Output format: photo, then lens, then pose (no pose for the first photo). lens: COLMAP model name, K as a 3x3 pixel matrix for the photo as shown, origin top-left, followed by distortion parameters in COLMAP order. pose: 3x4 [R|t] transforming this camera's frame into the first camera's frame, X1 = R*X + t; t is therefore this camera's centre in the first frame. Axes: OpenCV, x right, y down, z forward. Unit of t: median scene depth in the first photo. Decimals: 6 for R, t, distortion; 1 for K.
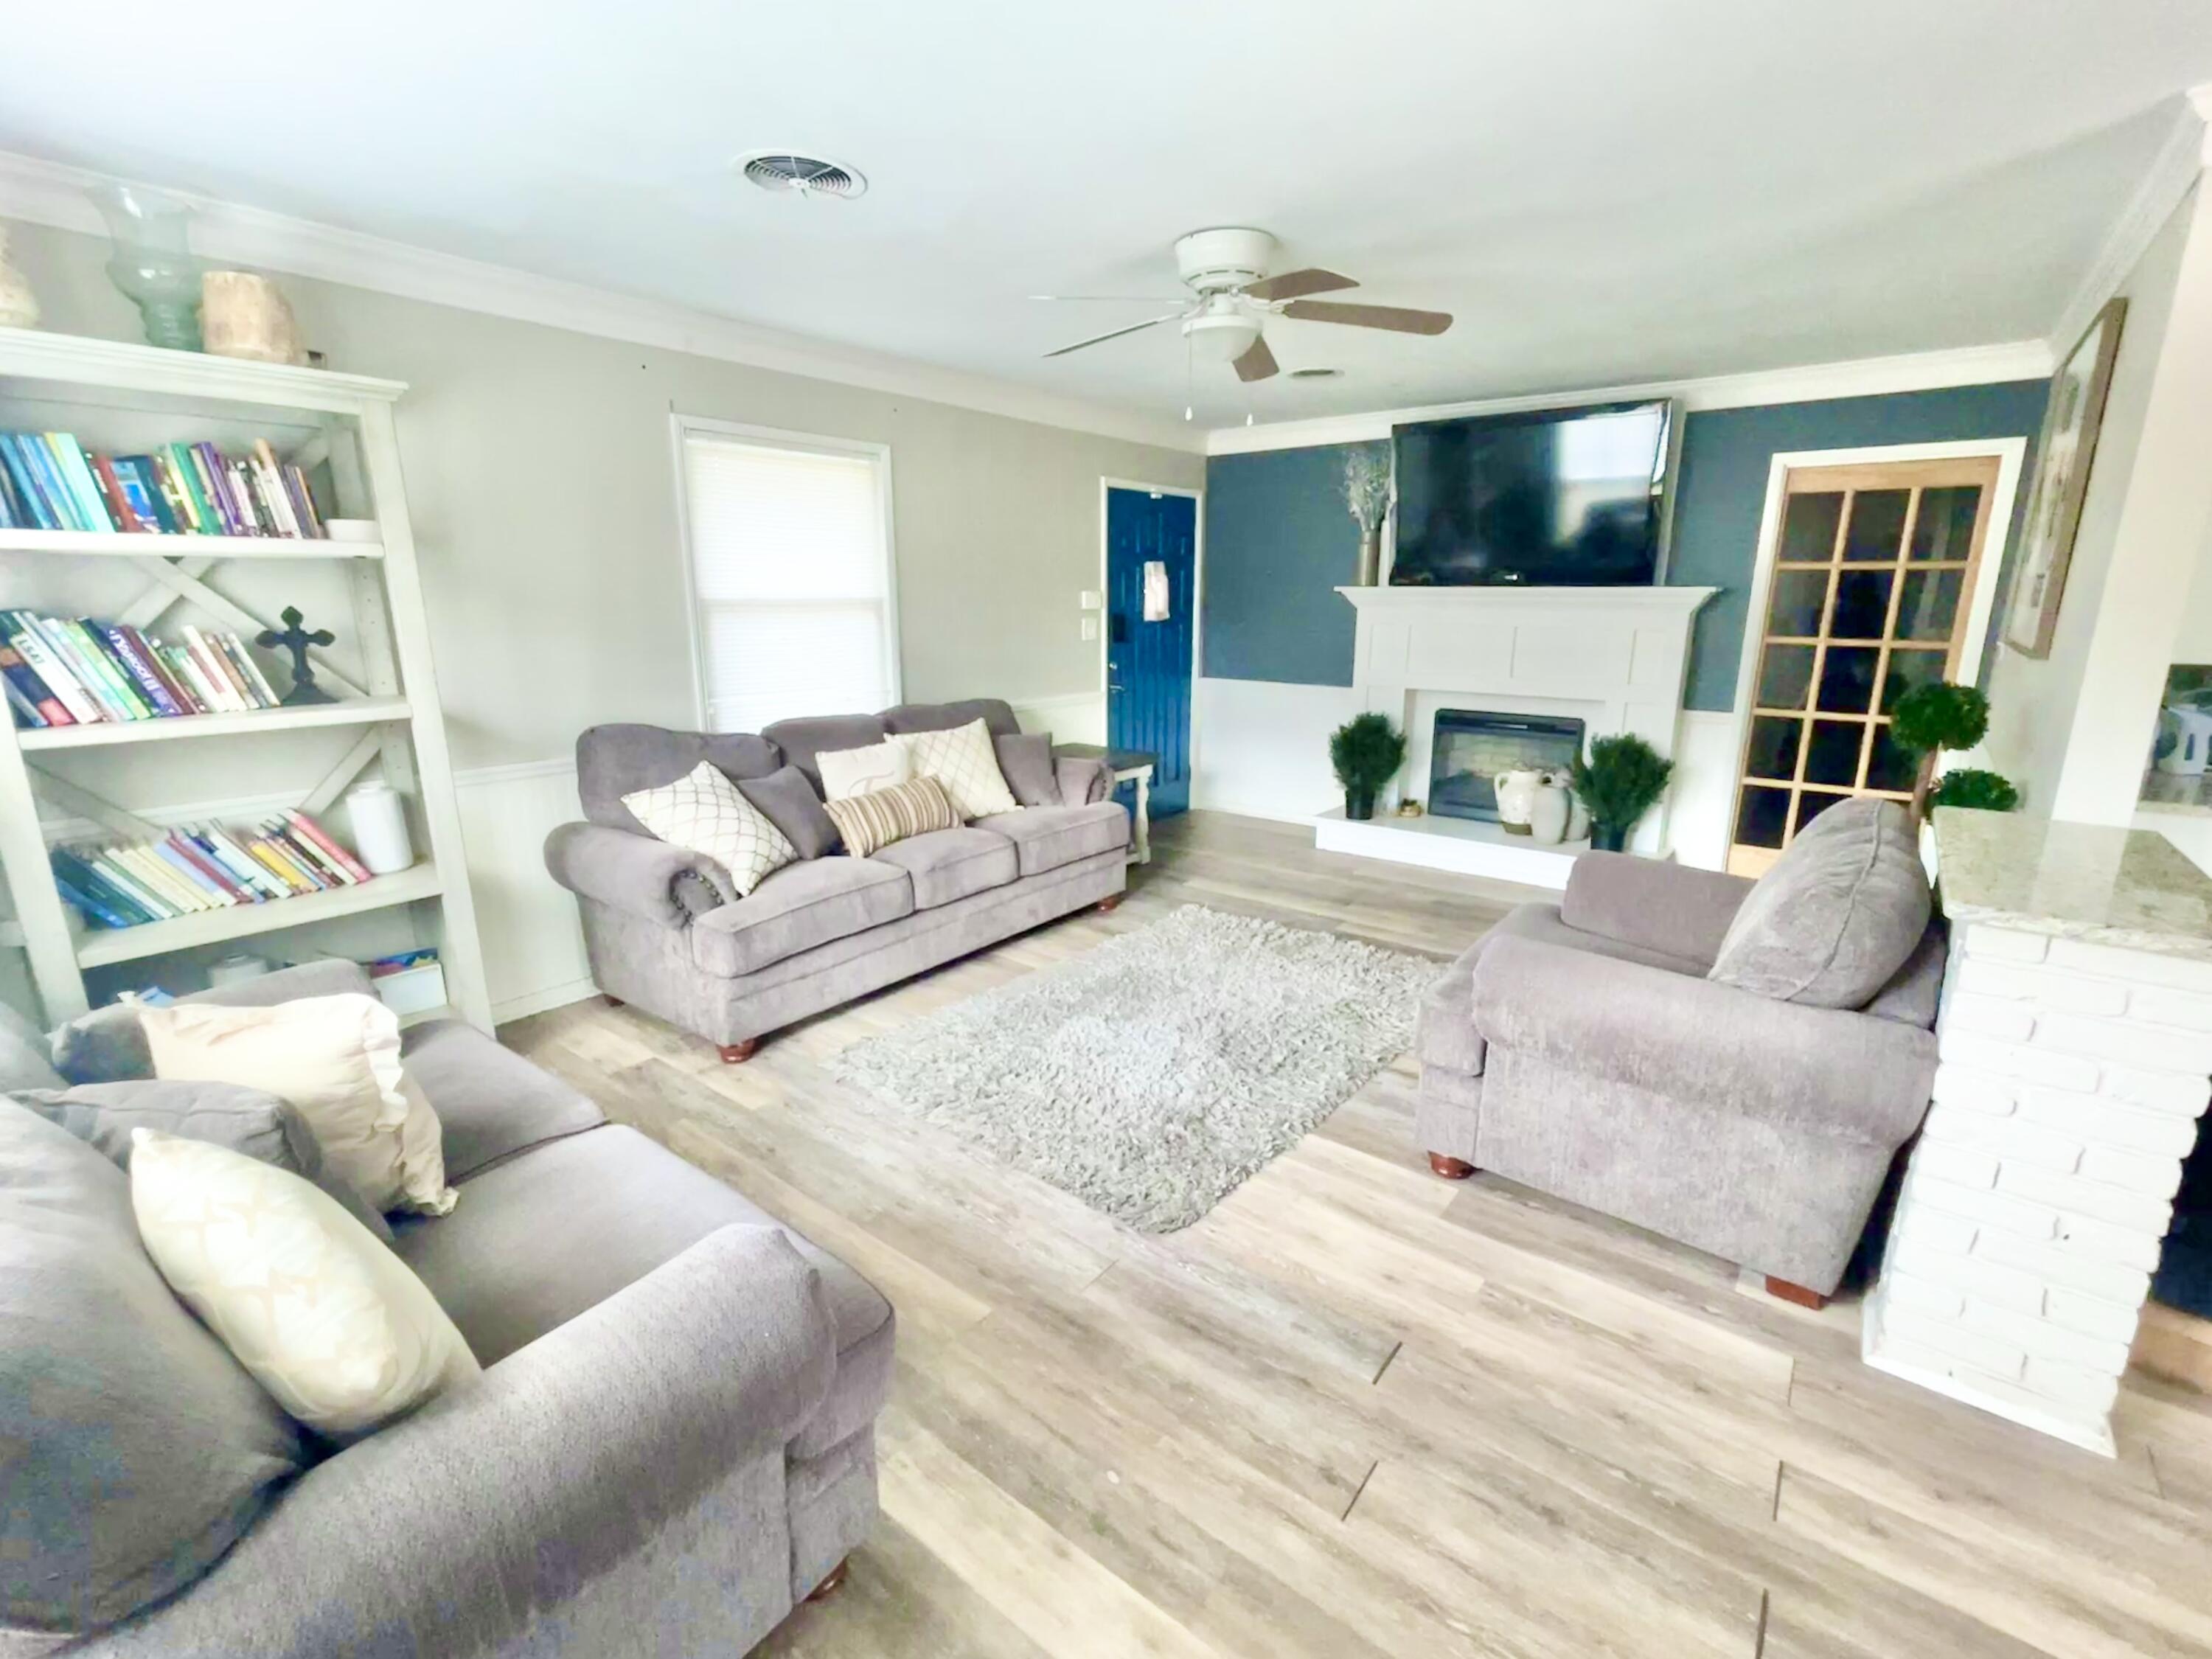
lens RADIAL K [[976.3, 0, 1110.7], [0, 976.3, 824.2], [0, 0, 1]] dist [-0.001028, 0.000052]
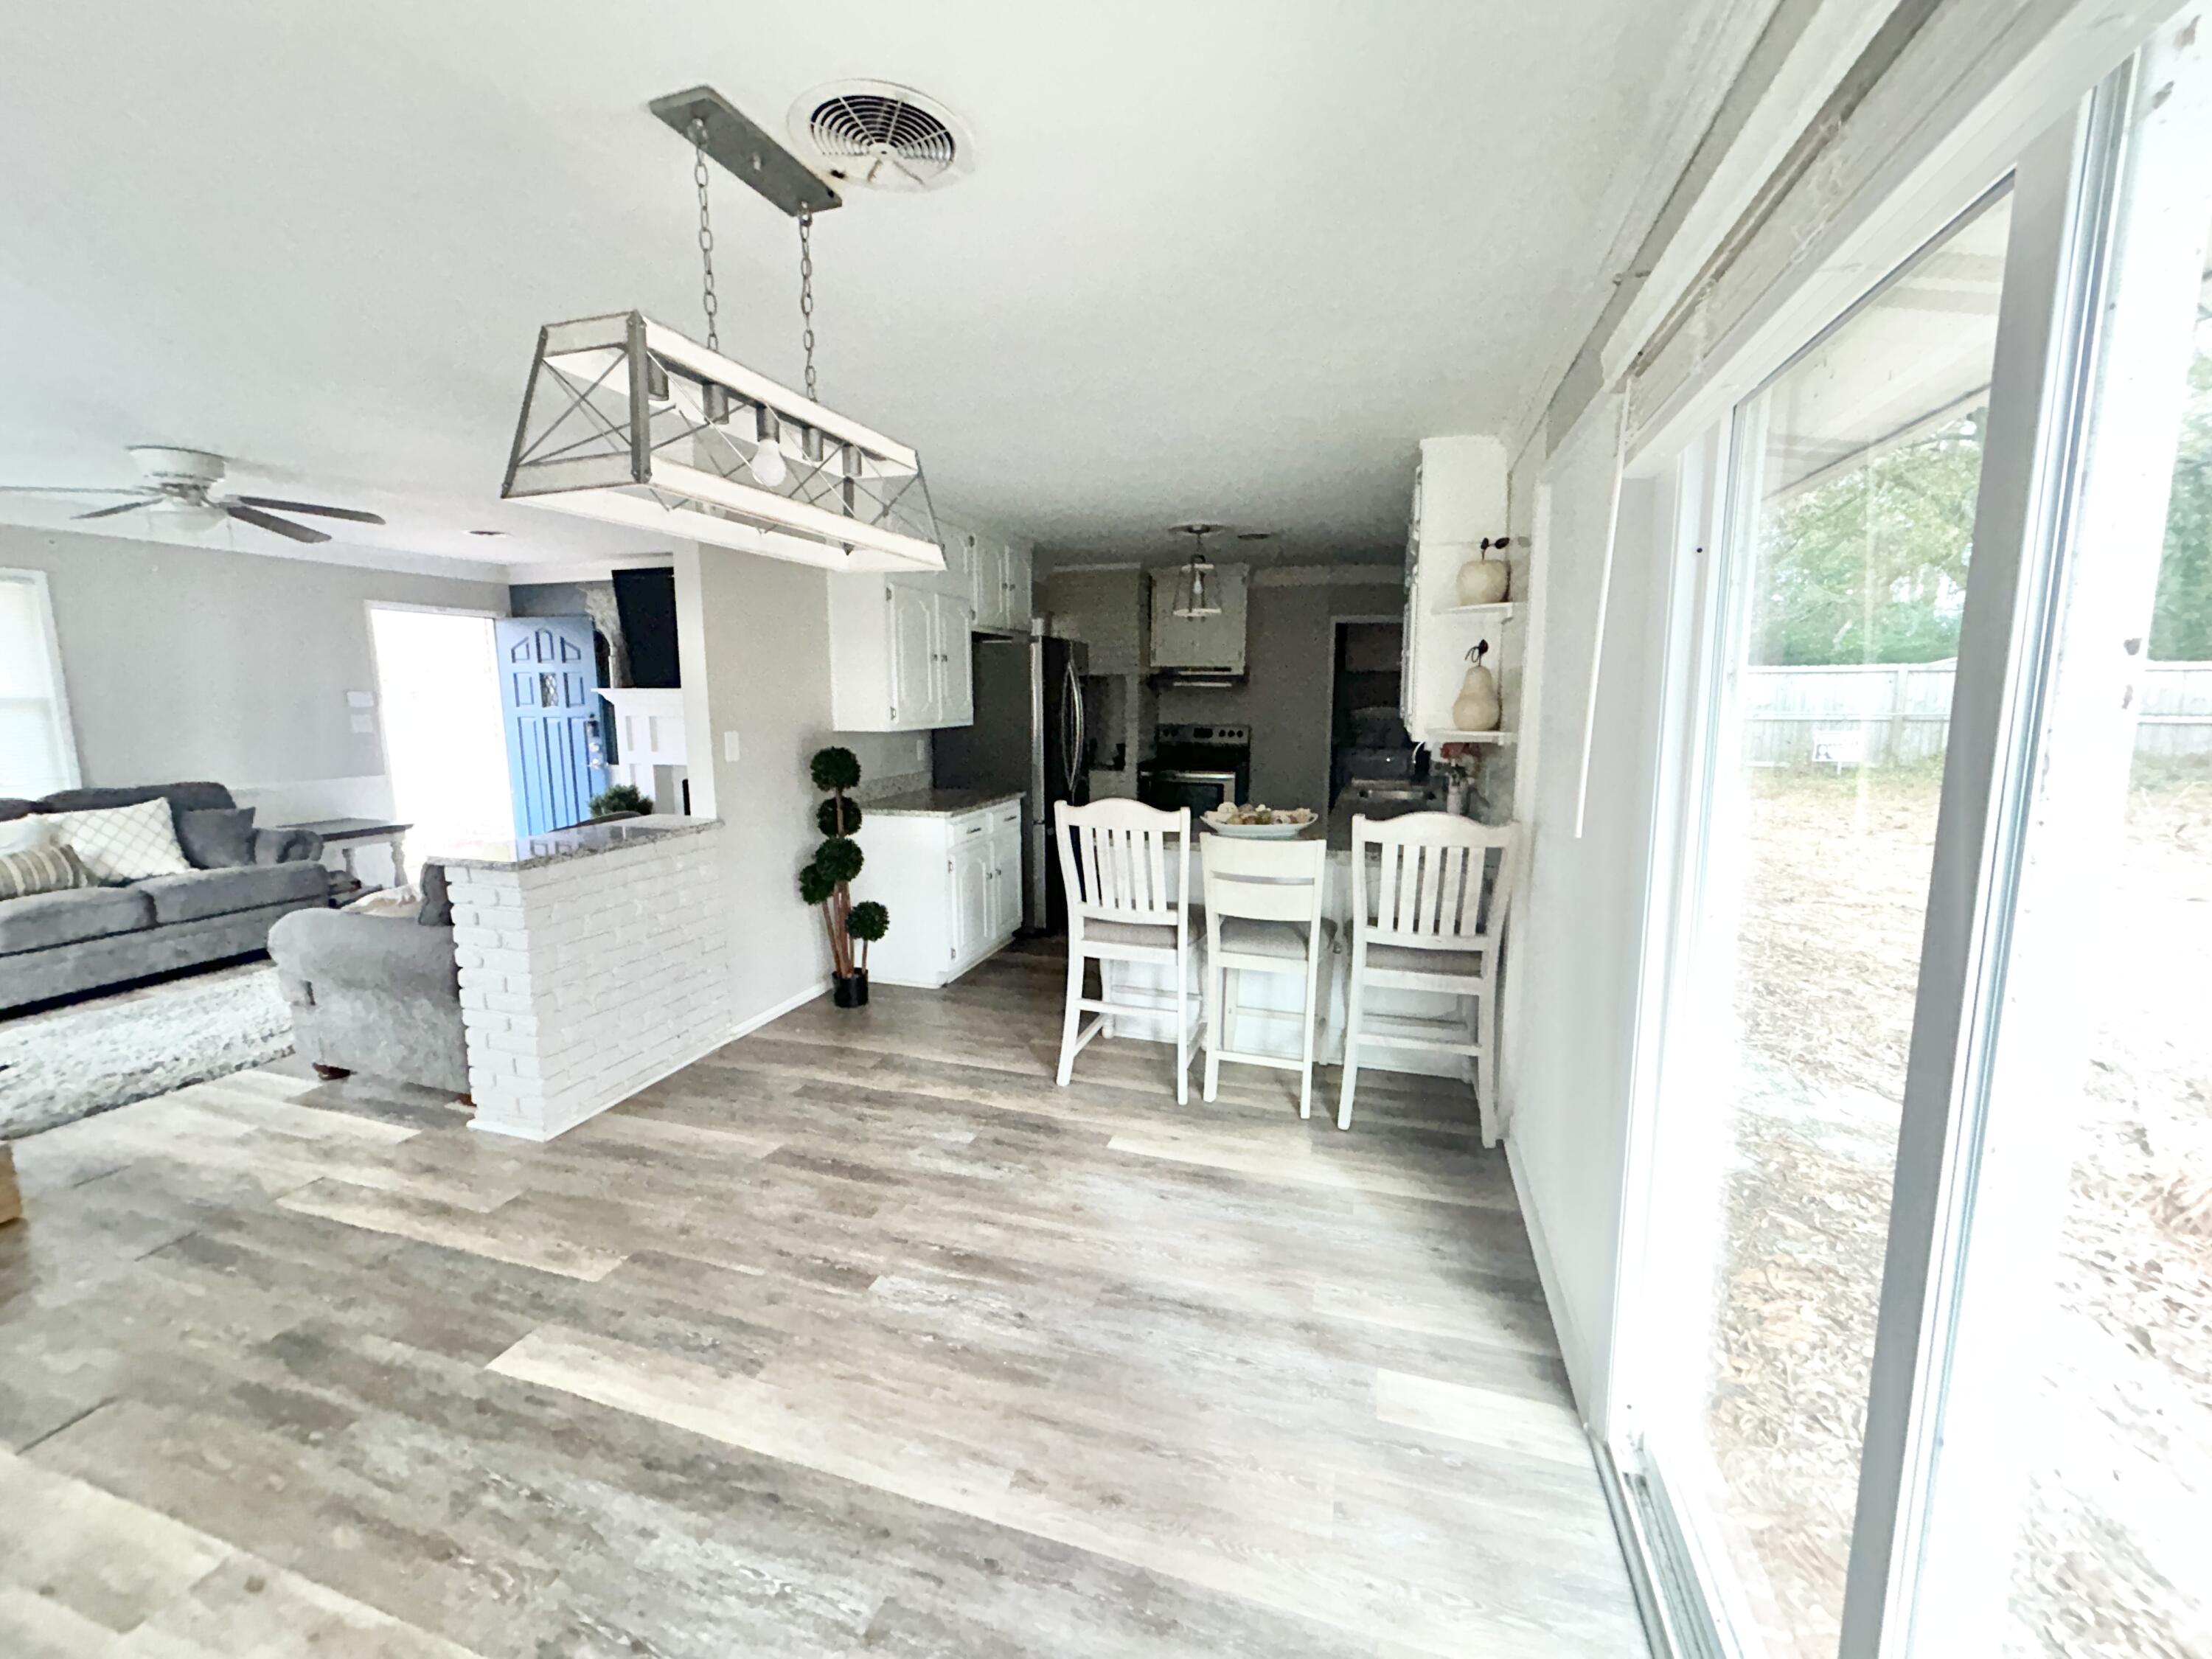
lens RADIAL K [[886.9, 0, 1099.9], [0, 886.9, 824.4], [0, 0, 1]] dist [0.002018, -0.000041]
pose [[0.938725, -0.053802, 0.340441, 0.888566], [0.083353, 0.993860, -0.072768, 0.152819], [-0.334435, 0.096686, 0.937446, -0.611252]]
